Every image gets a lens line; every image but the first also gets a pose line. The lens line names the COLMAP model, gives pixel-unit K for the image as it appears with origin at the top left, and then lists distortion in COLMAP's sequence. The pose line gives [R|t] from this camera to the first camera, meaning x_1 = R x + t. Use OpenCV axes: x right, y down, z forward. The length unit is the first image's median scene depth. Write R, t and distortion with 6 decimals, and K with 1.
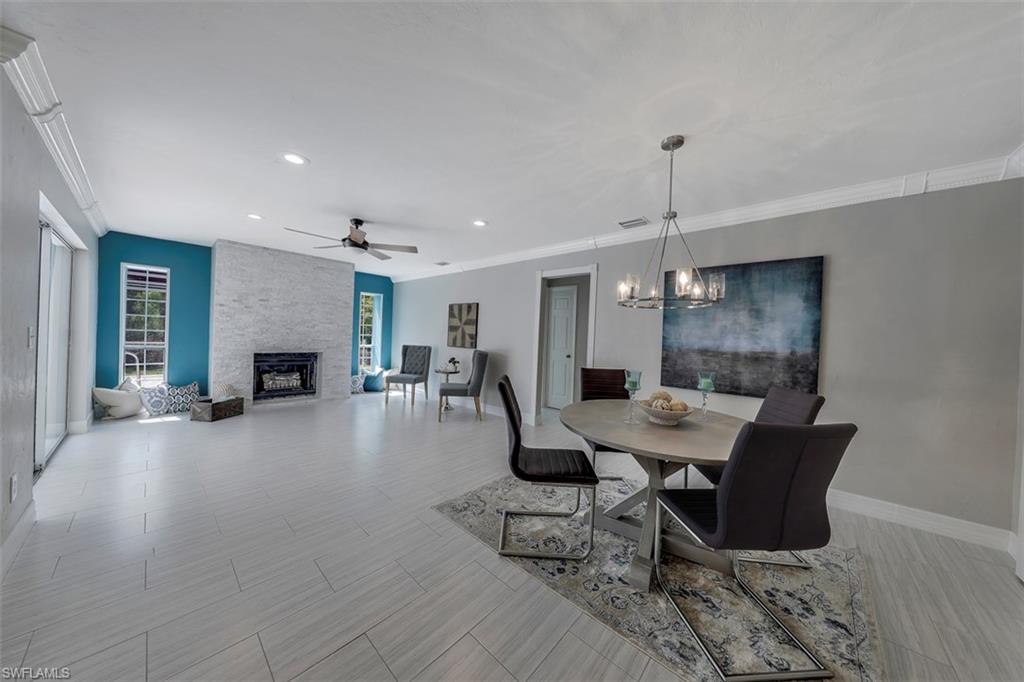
lens RADIAL K [[323.3, 0, 517.5], [0, 323.3, 338.5], [0, 0, 1]] dist [-0.001622, -0.000340]
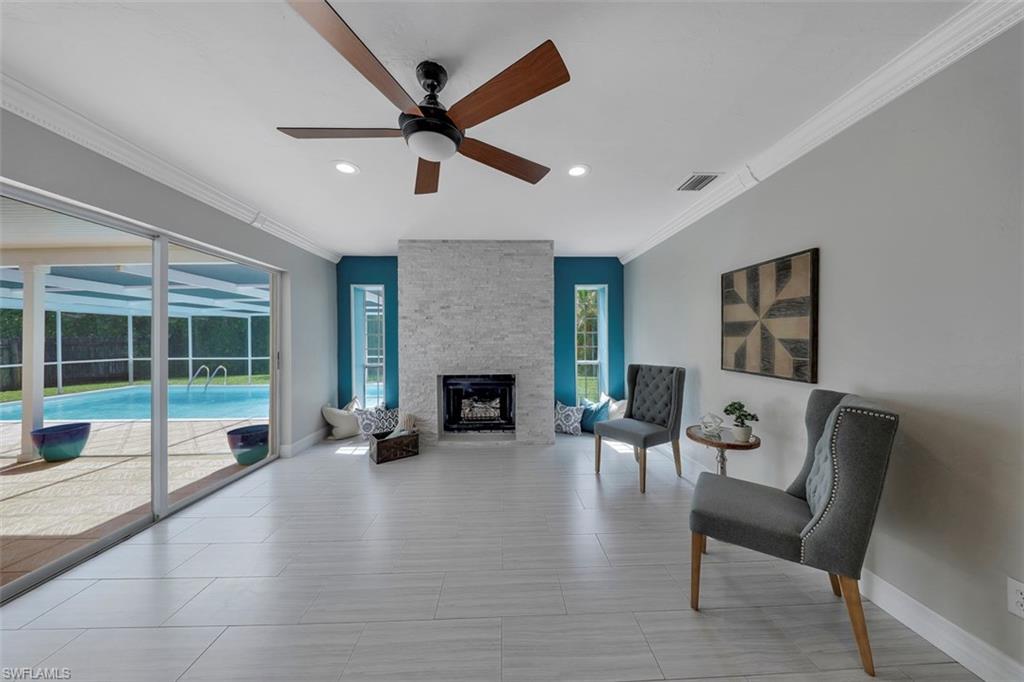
lens RADIAL K [[323.3, 0, 511.7], [0, 323.3, 336.6], [0, 0, 1]] dist [-0.001622, -0.000340]
pose [[0.683395, -0.046054, -0.728595, -0.096783], [0.024827, 0.998897, -0.039853, -0.011835], [0.729627, 0.009146, 0.683784, 0.528114]]
